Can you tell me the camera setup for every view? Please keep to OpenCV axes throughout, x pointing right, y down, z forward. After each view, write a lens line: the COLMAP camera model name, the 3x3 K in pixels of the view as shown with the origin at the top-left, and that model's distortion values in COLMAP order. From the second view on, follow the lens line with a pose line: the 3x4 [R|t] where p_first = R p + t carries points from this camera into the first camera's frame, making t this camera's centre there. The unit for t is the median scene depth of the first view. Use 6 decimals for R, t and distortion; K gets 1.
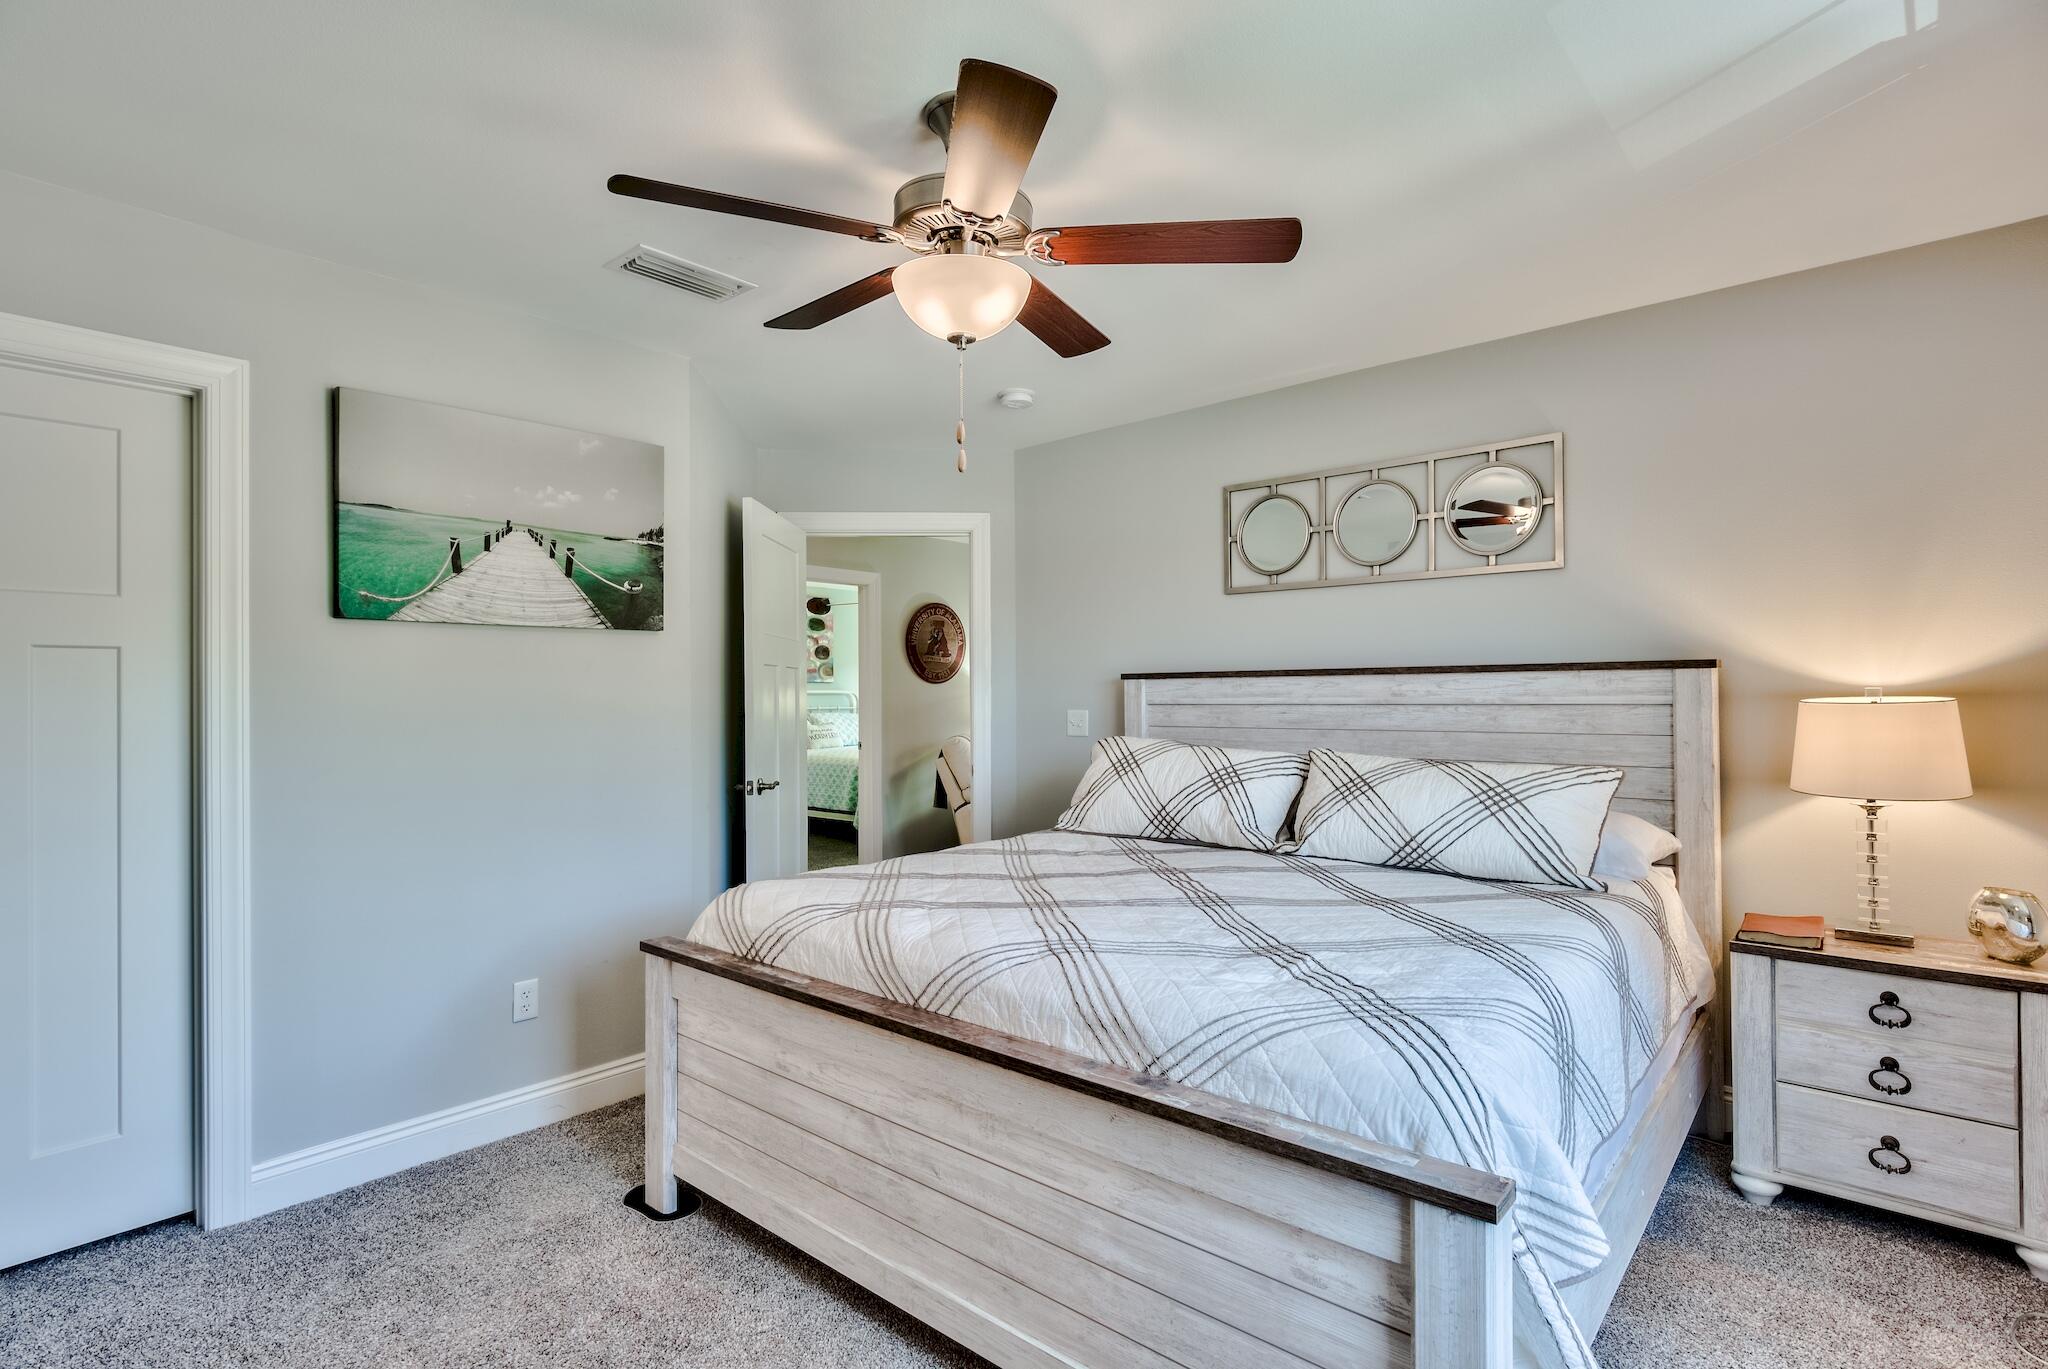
lens RADIAL K [[1012.7, 0, 1032.8], [0, 1012.7, 679.9], [0, 0, 1]] dist [-0.017108, 0.004024]
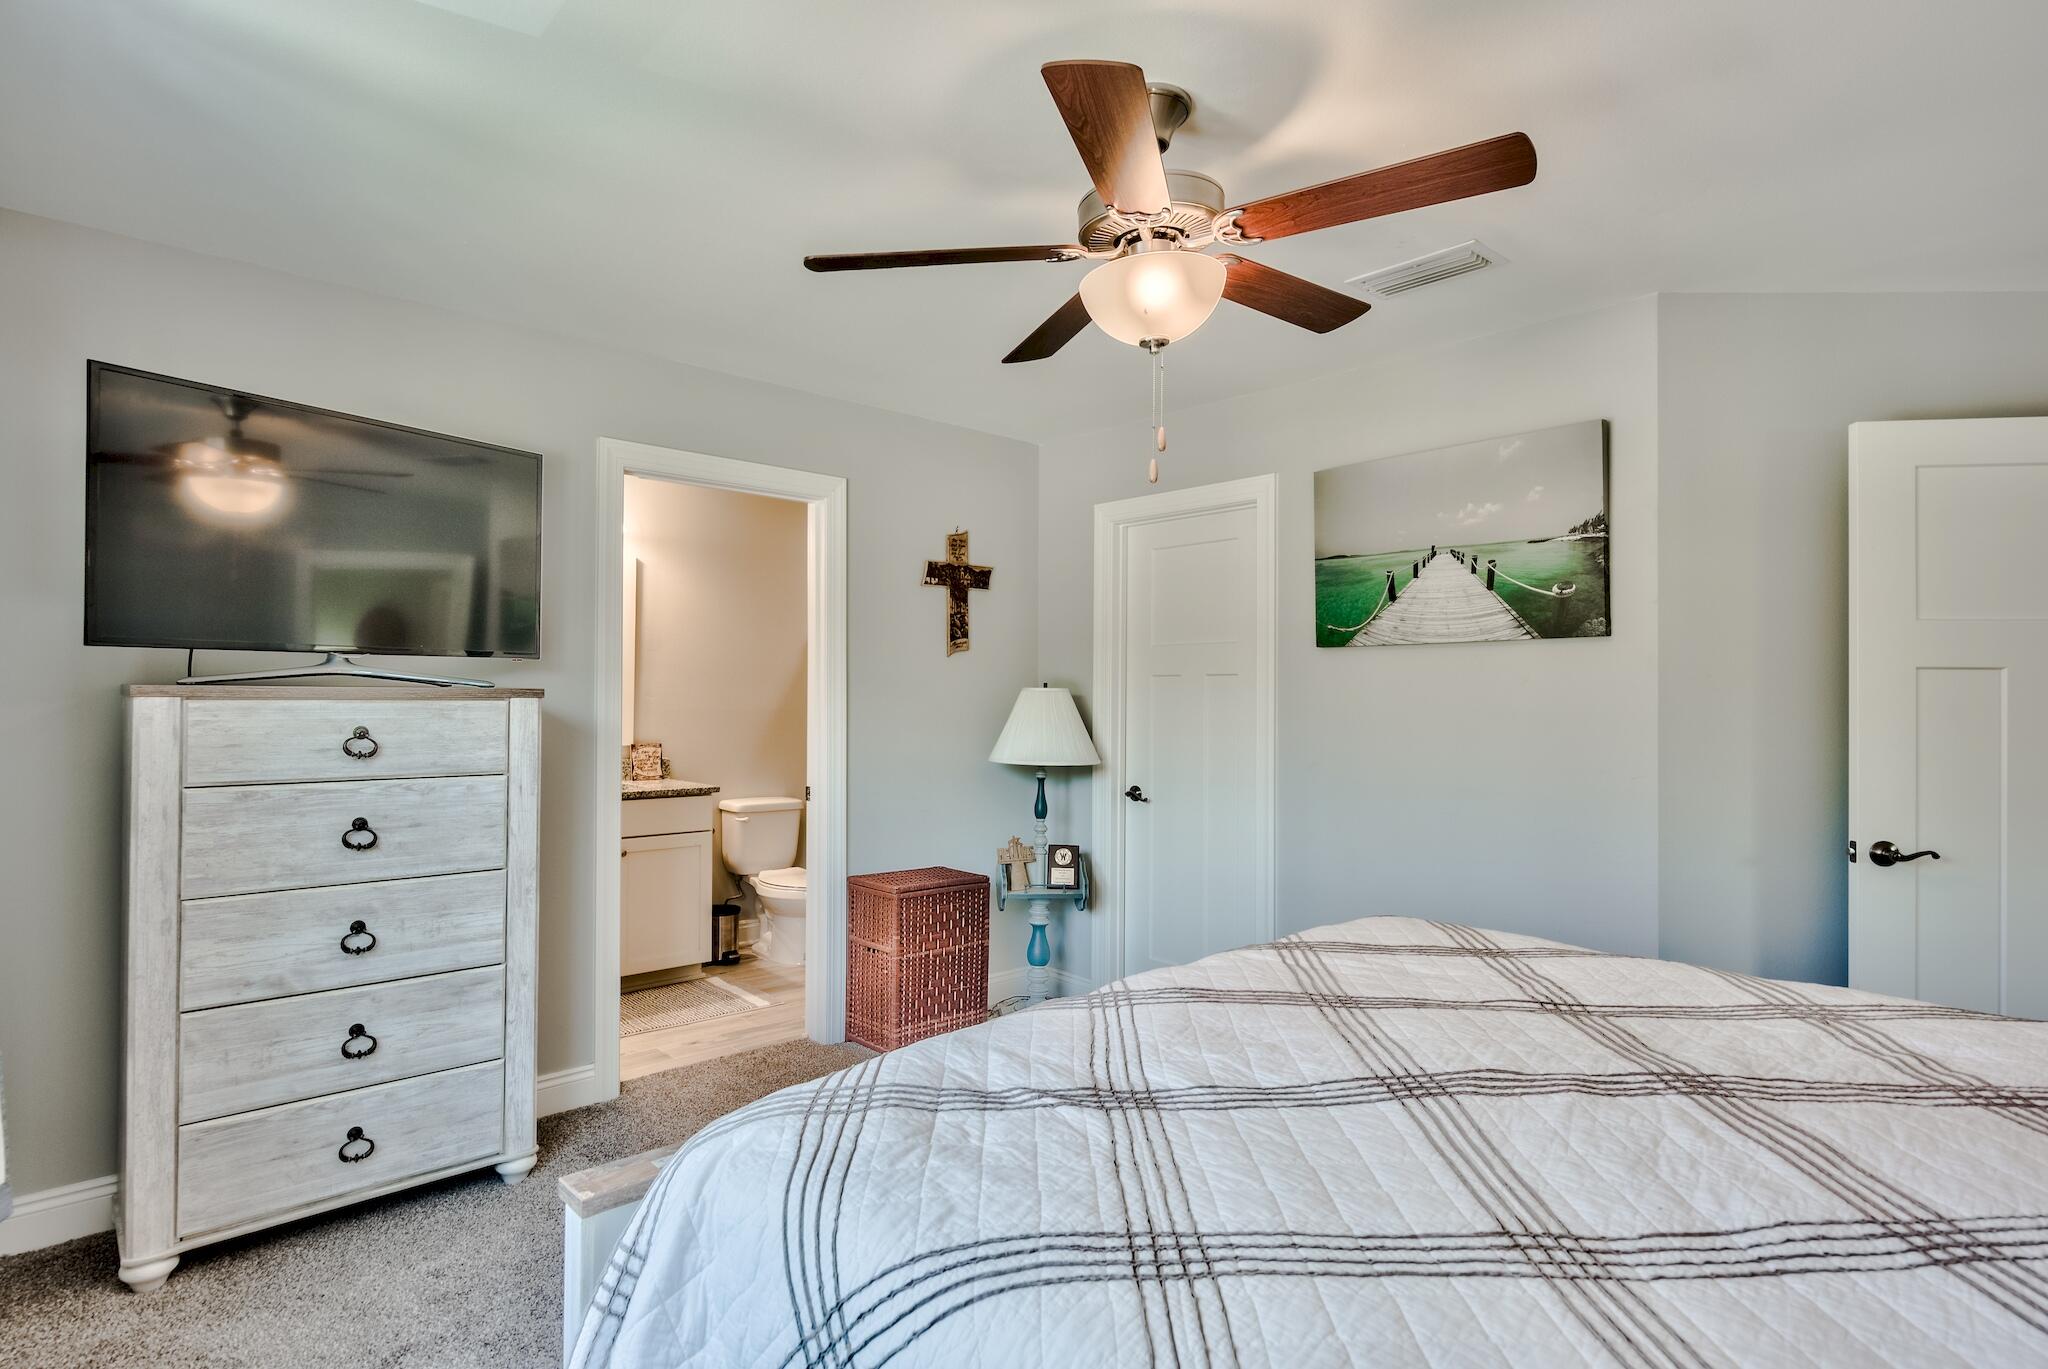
lens RADIAL K [[1075.4, 0, 1026.8], [0, 1075.4, 680.8], [0, 0, 1]] dist [-0.004257, 0.001808]
pose [[-0.101571, -0.009033, -0.994787, 0.639789], [0.009656, 0.999903, -0.010065, -0.006823], [0.994781, -0.010628, -0.101474, 0.664355]]
